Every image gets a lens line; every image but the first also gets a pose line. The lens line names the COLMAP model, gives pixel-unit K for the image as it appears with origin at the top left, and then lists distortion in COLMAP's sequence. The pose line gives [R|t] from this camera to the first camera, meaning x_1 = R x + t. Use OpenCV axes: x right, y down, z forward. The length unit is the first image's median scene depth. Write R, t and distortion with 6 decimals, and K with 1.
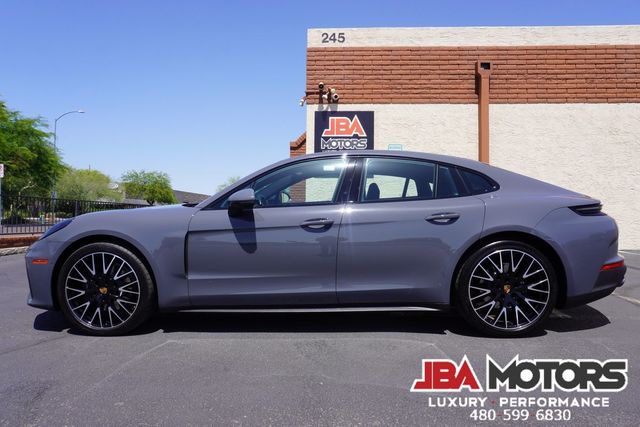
lens RADIAL K [[426.2, 0, 320.0], [0, 426.2, 213.5], [0, 0, 1]] dist [-0.054764, 0.036663]
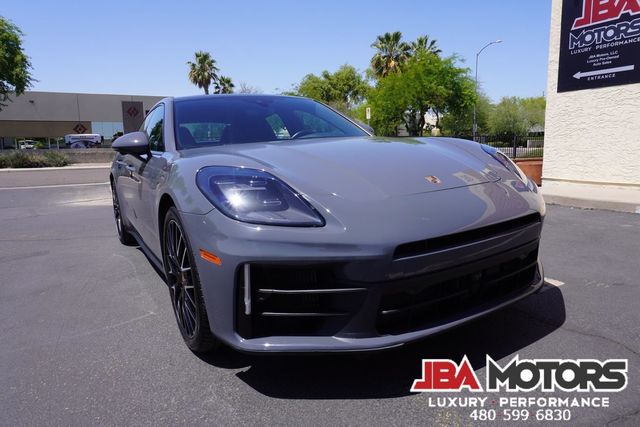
lens RADIAL K [[424.1, 0, 320.0], [0, 424.1, 213.5], [0, 0, 1]] dist [-0.049061, 0.028003]
pose [[0.537732, 0.112039, -0.835638, 0.387311], [0.031817, 0.987729, 0.152905, -0.004257], [0.842515, -0.108810, 0.527569, 0.271688]]
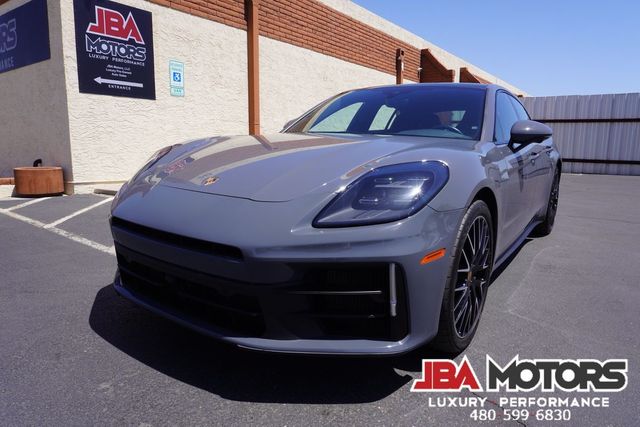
lens RADIAL K [[426.2, 0, 320.0], [0, 426.2, 213.5], [0, 0, 1]] dist [-0.054764, 0.036663]
pose [[0.537710, -0.134426, 0.832344, -0.398049], [-0.001954, 0.987007, 0.160667, -0.002114], [-0.843127, -0.088019, 0.530461, 0.302334]]
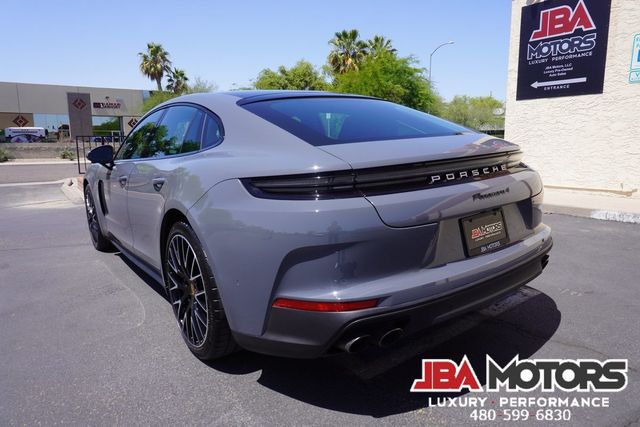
lens RADIAL K [[424.1, 0, 320.0], [0, 424.1, 213.5], [0, 0, 1]] dist [-0.049061, 0.028003]
pose [[0.622110, 0.117593, -0.774049, 0.372501], [0.020997, 0.985795, 0.166636, -0.018802], [0.782649, -0.119918, 0.610803, 0.253144]]
